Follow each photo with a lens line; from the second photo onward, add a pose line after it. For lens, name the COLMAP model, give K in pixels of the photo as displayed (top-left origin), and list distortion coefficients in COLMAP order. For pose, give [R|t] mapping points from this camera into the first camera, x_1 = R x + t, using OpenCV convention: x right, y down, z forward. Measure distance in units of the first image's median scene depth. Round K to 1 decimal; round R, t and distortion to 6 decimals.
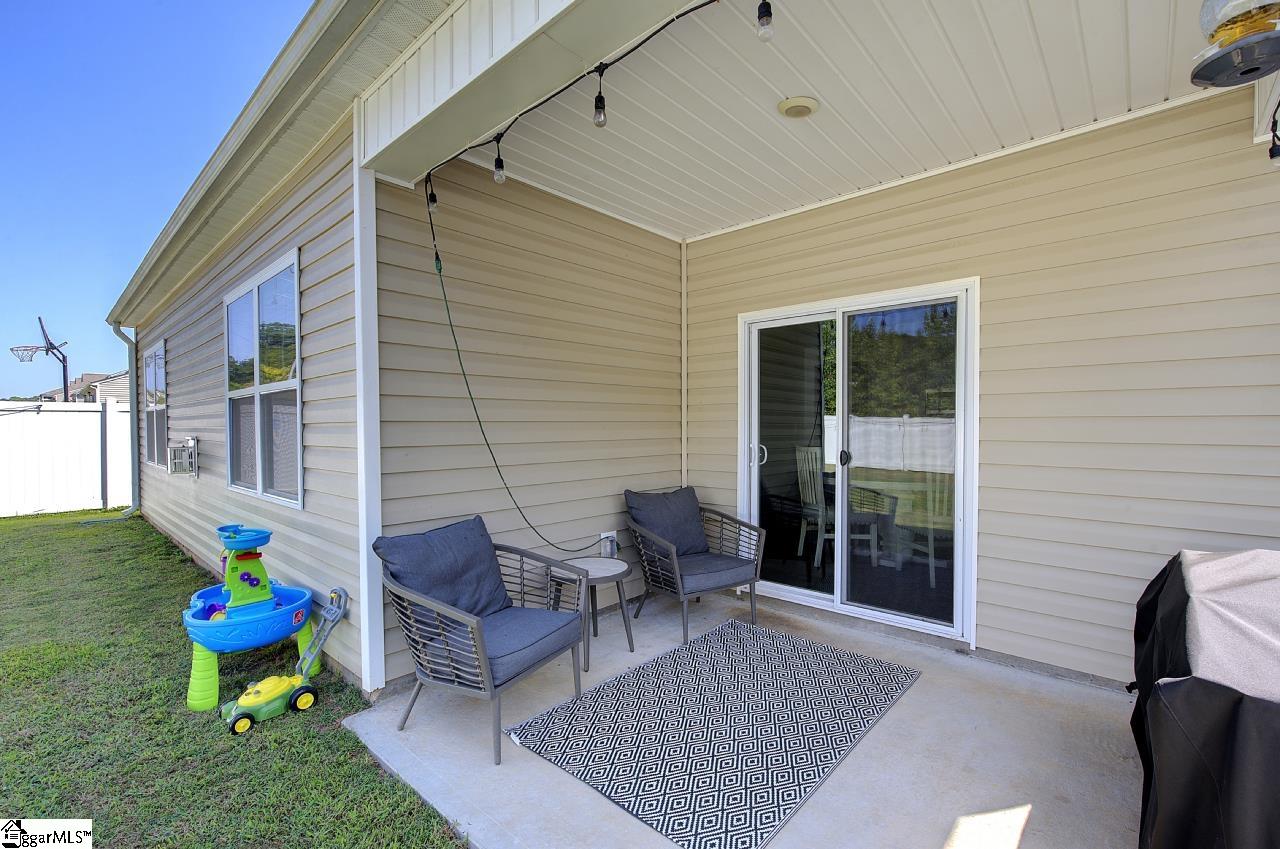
lens RADIAL K [[556.2, 0, 642.3], [0, 556.2, 443.4], [0, 0, 1]] dist [0.000283, 0.000332]
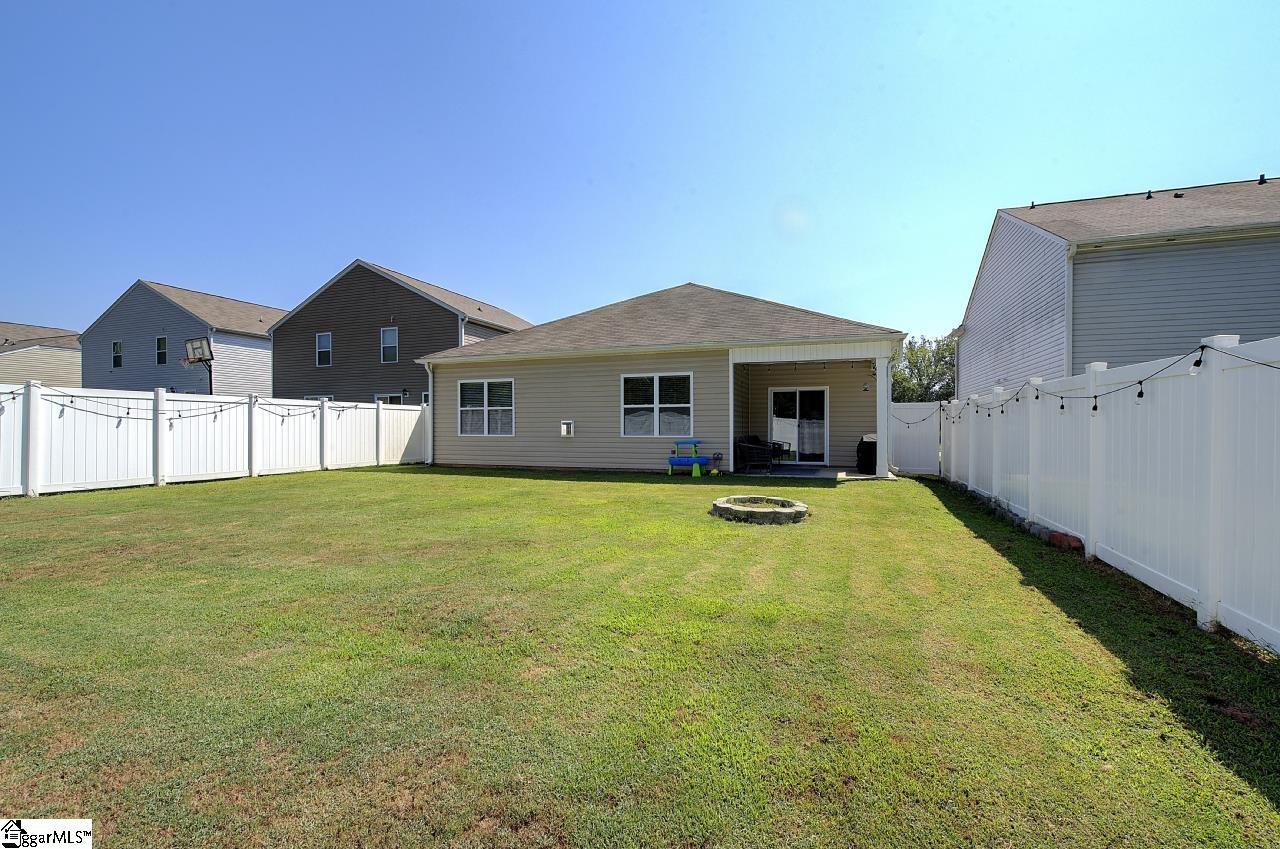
lens RADIAL K [[558.1, 0, 643.8], [0, 558.1, 432.4], [0, 0, 1]] dist [-0.000314, 0.000799]
pose [[0.927129, 0.002912, 0.374732, -2.347292], [0.006685, 0.999682, -0.024308, 0.174812], [-0.374683, 0.025041, 0.926815, -2.497454]]
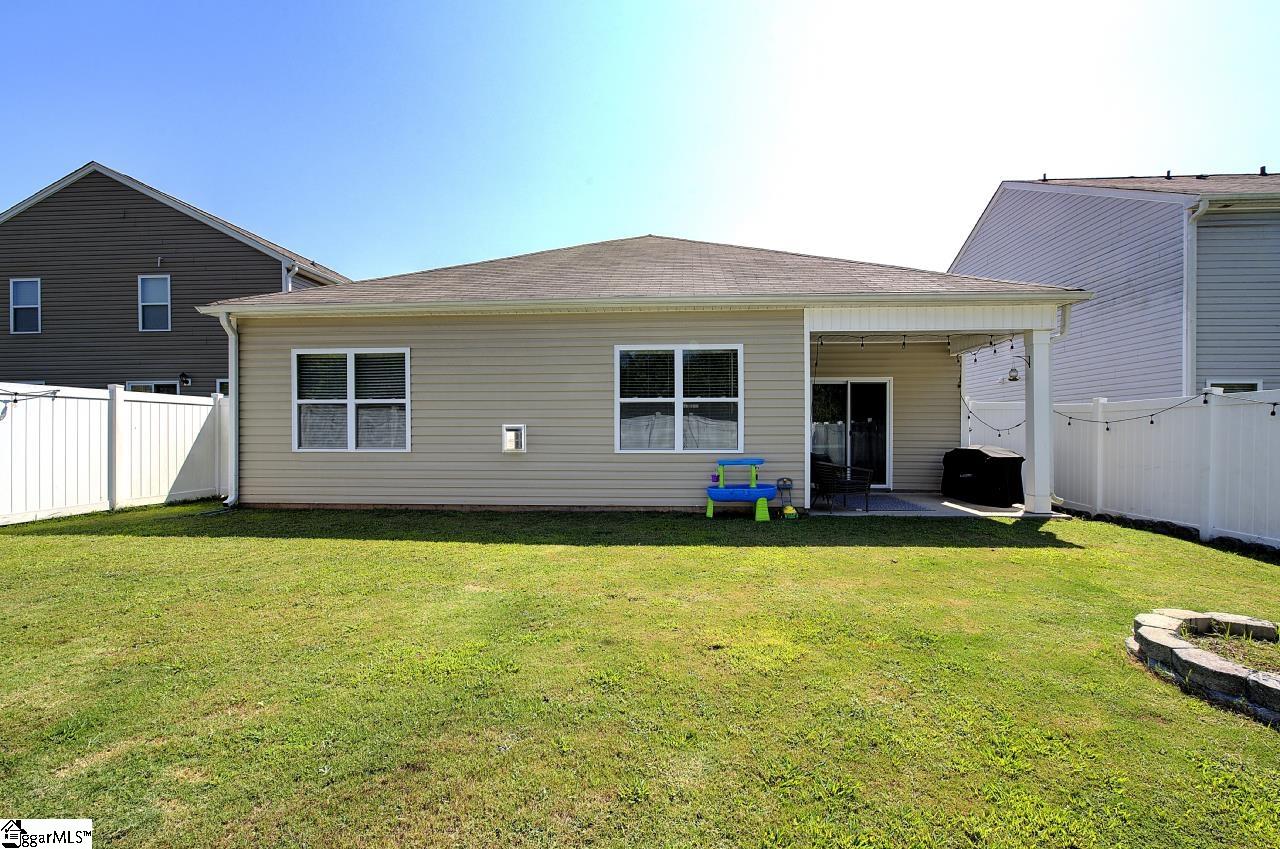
lens RADIAL K [[546.8, 0, 648.8], [0, 546.8, 436.6], [0, 0, 1]] dist [0.001594, 0.000066]
pose [[0.782979, -0.000208, 0.622048, -2.318704], [0.015976, 0.999677, -0.019775, 0.088575], [-0.621843, 0.025421, 0.782729, -0.585434]]
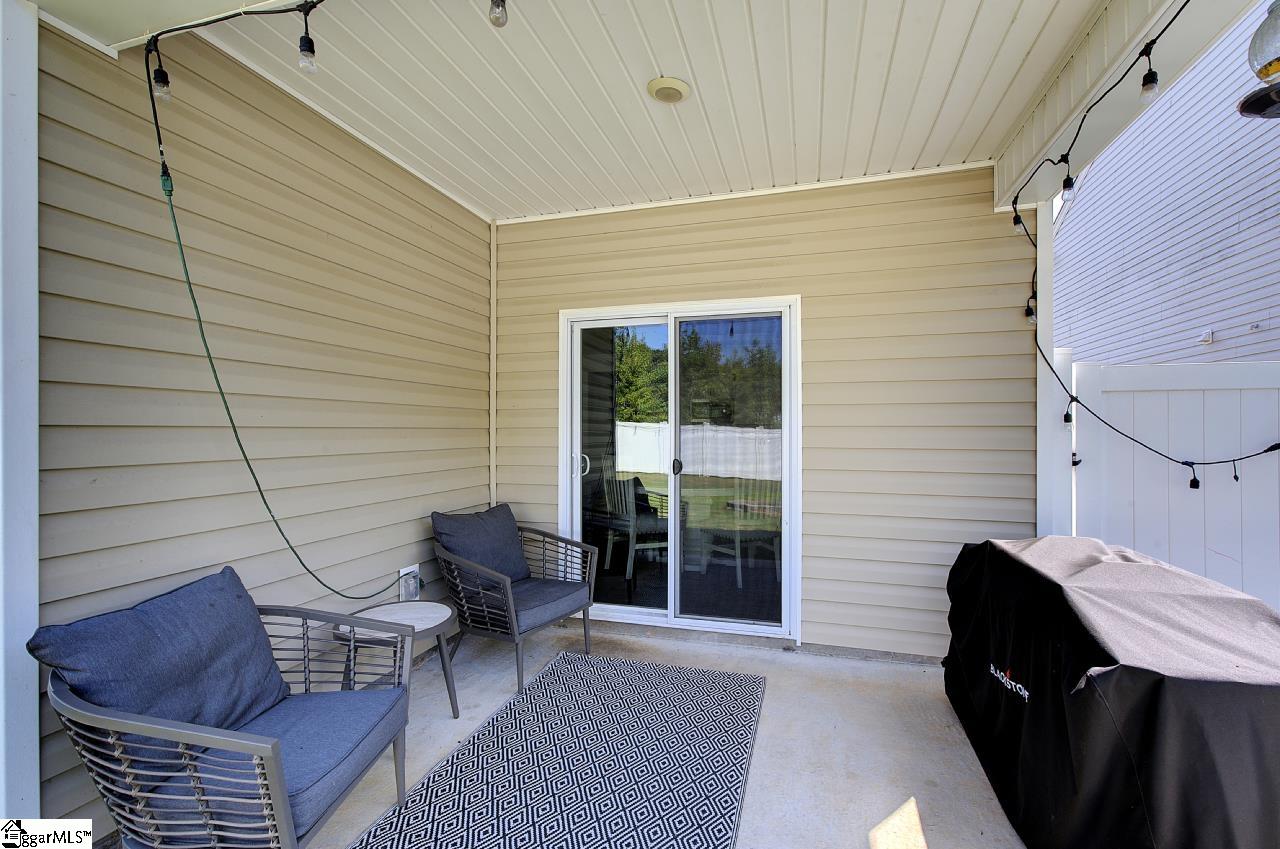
lens RADIAL K [[558.1, 0, 643.8], [0, 558.1, 432.4], [0, 0, 1]] dist [-0.000314, 0.000799]
pose [[0.899010, 0.001763, 0.437925, -0.123953], [0.011983, 0.999518, -0.028623, -0.006366], [-0.437764, 0.030980, 0.898556, 0.151127]]
